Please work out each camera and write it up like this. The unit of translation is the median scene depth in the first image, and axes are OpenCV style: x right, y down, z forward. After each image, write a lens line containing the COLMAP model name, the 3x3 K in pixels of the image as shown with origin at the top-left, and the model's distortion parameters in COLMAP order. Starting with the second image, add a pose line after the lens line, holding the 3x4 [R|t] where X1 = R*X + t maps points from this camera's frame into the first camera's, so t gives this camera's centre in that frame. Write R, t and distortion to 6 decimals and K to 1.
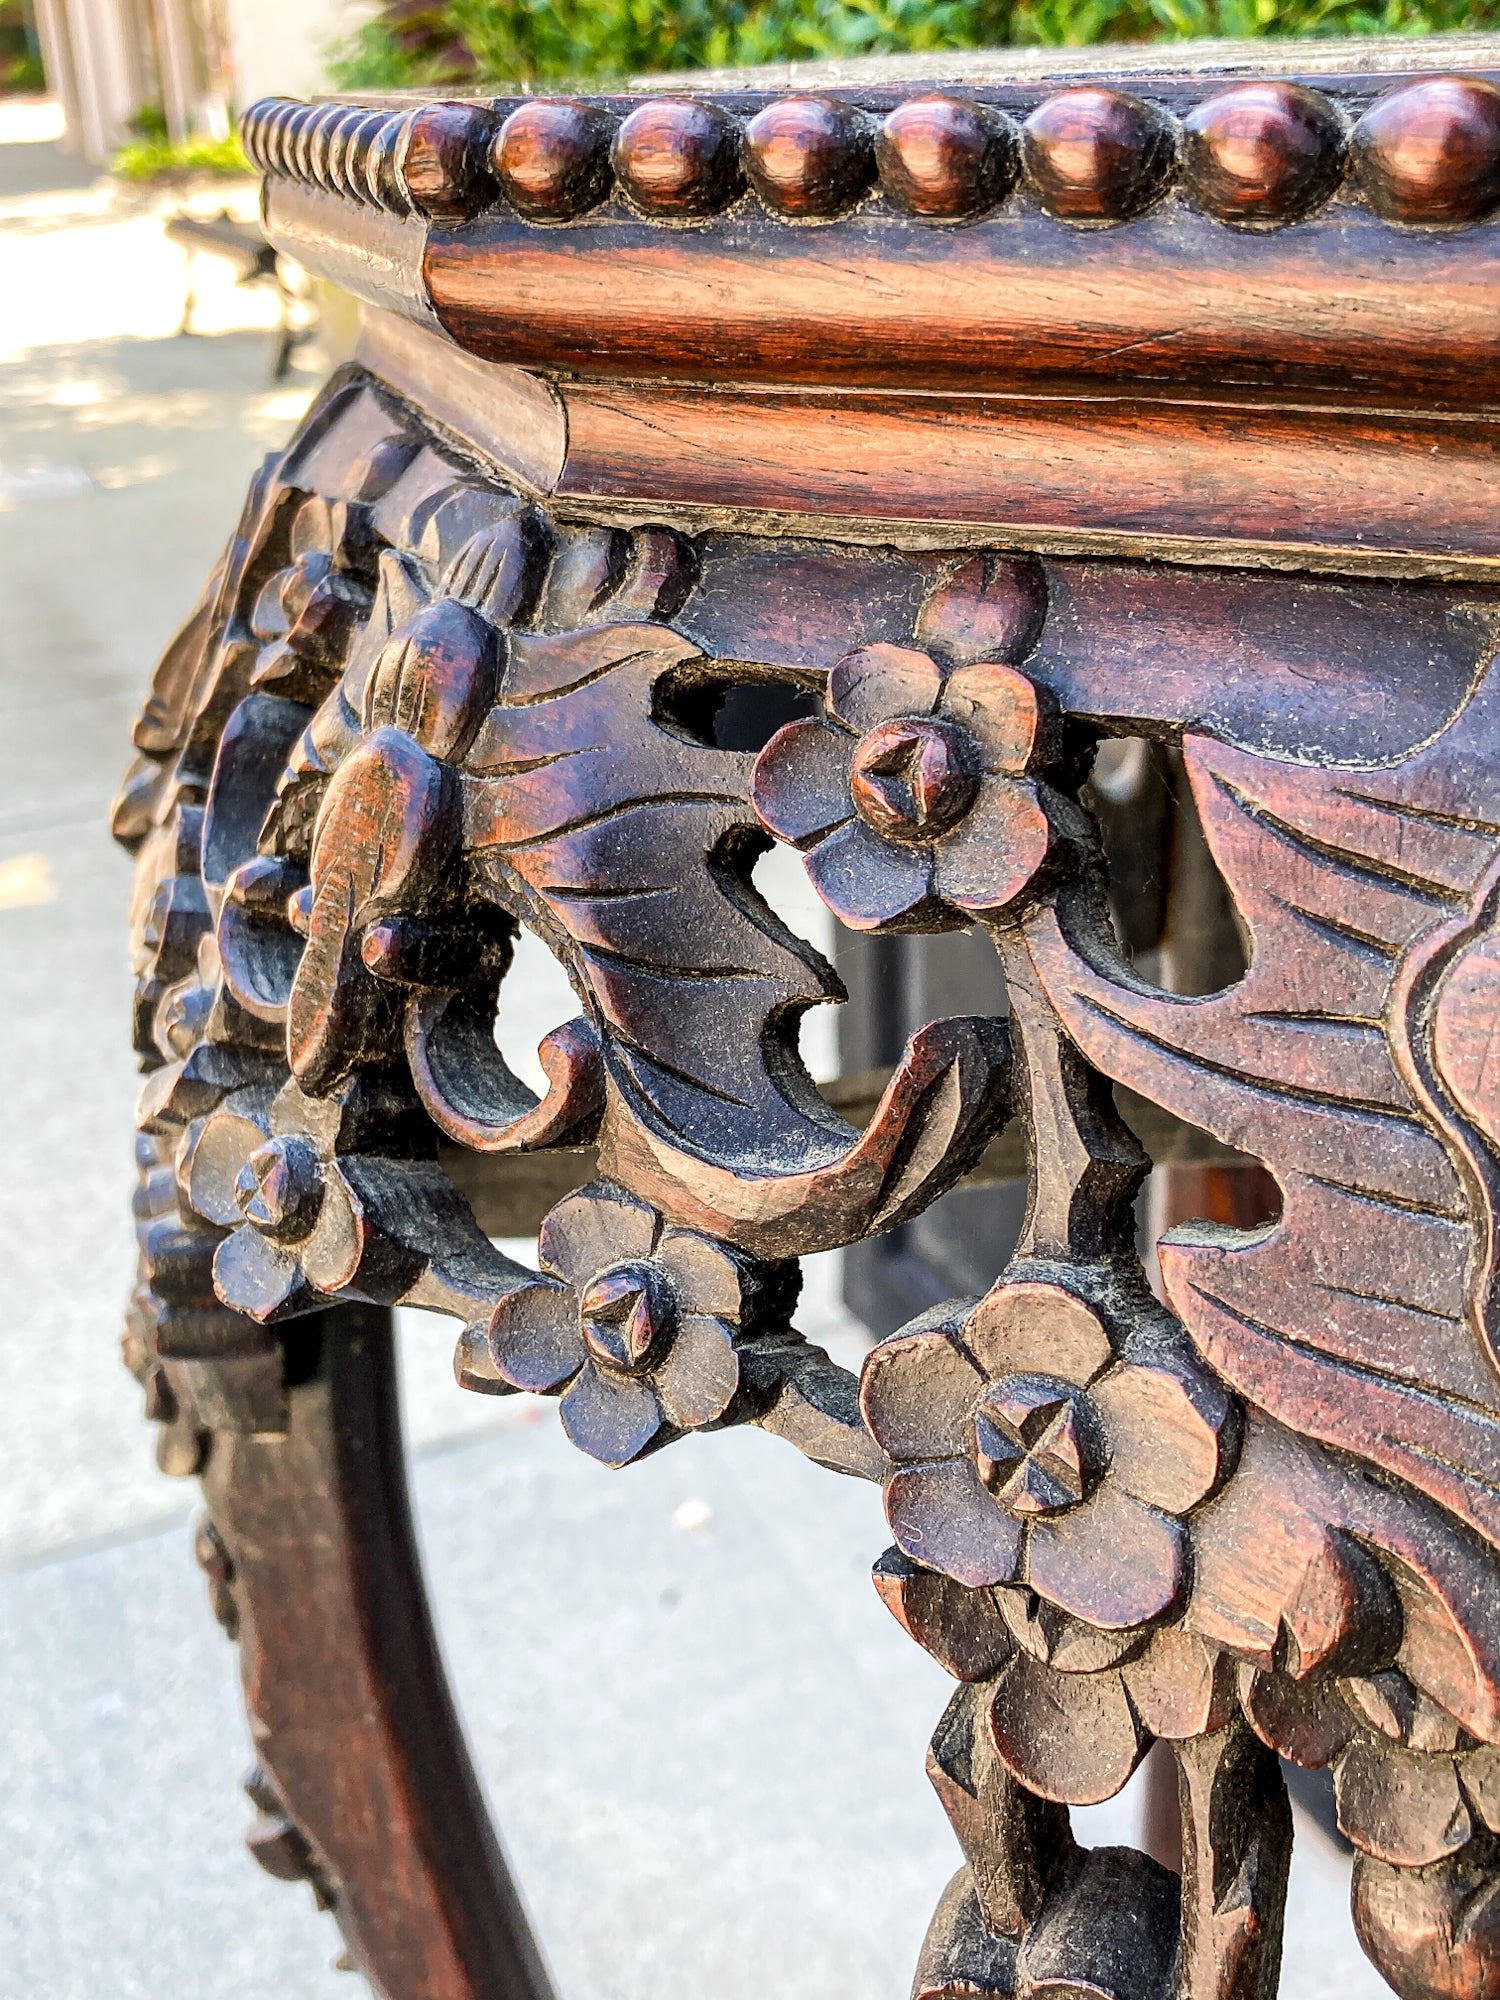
lens RADIAL K [[2499.1, 0, 750.0], [0, 2499.1, 1000.0], [0, 0, 1]] dist [0.203327, -0.671670]
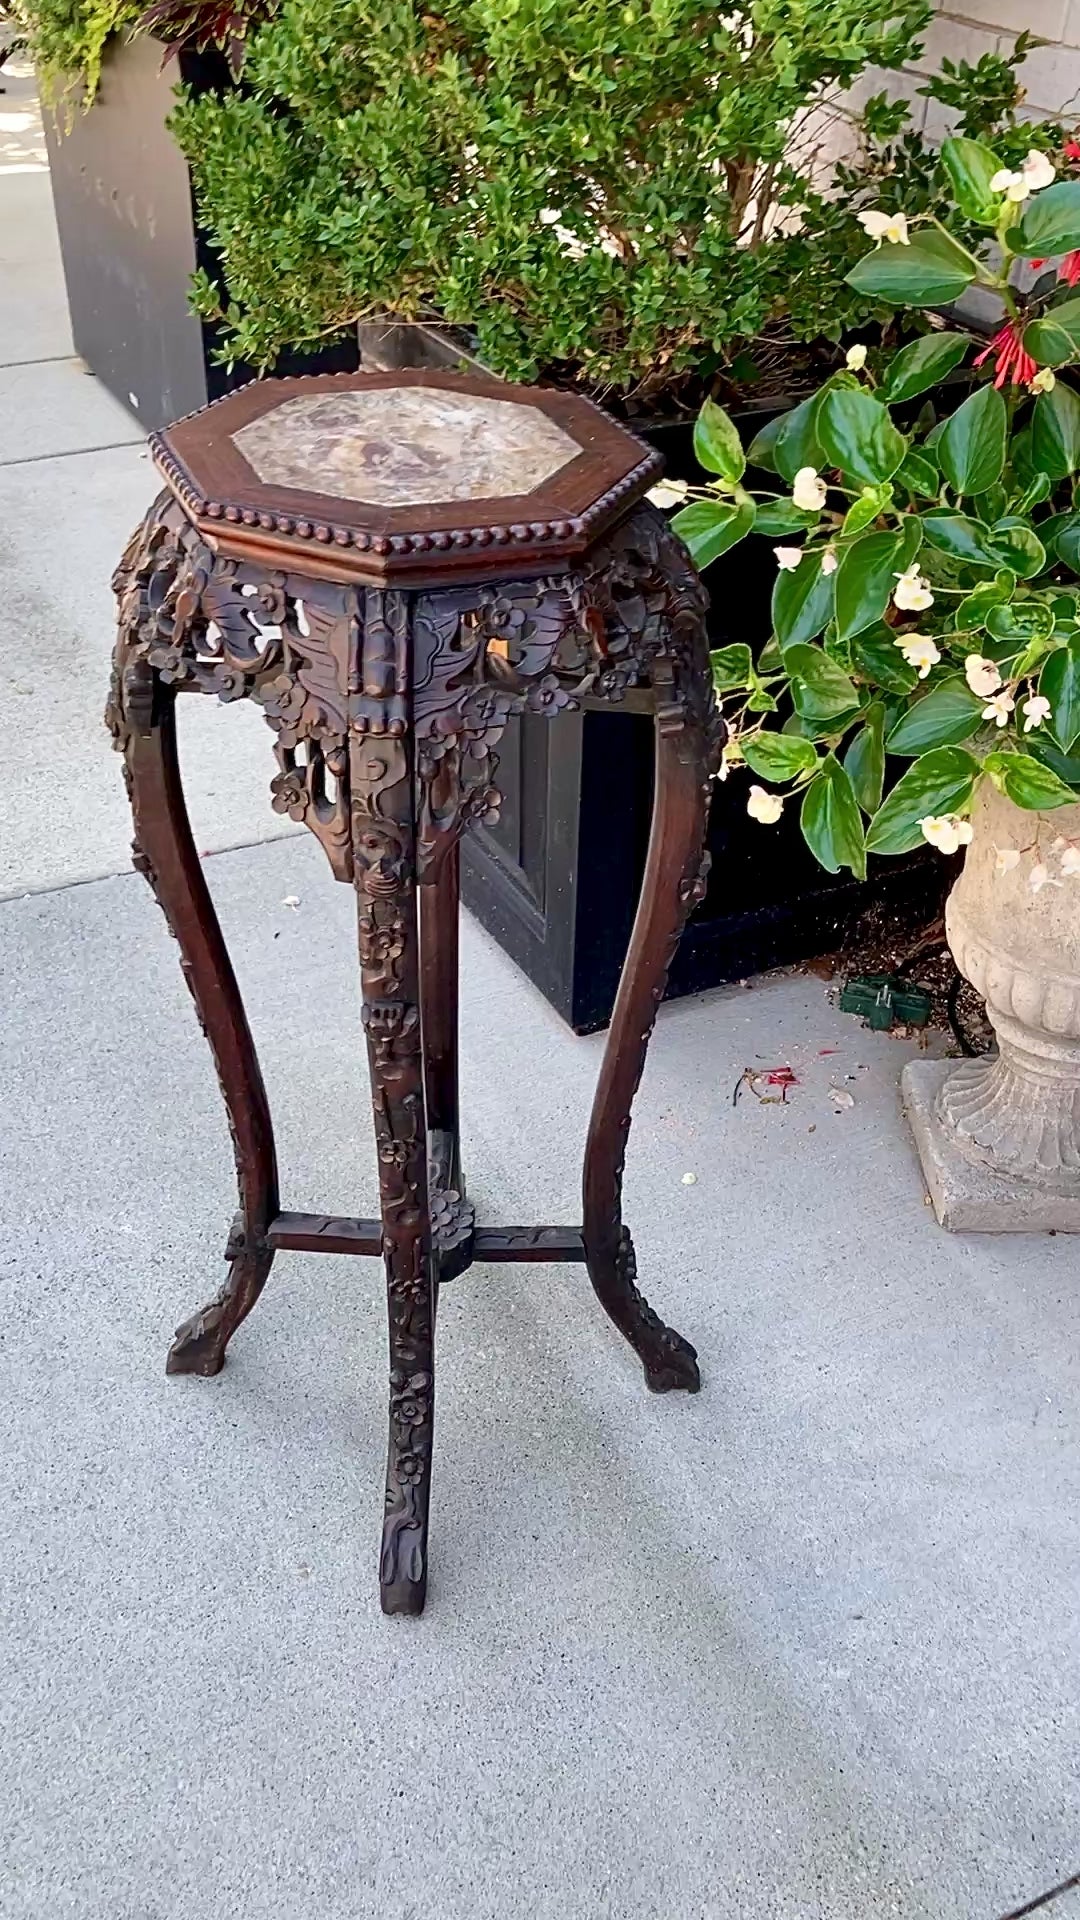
lens RADIAL K [[1577.2, 0, 540.0], [0, 1577.2, 960.0], [0, 0, 1]] dist [0.002353, -0.002906]
pose [[0.991976, 0.013537, 0.125701, 0.240610], [-0.038955, 0.978605, 0.202026, -0.029553], [-0.120277, -0.205301, 0.971280, -3.104677]]
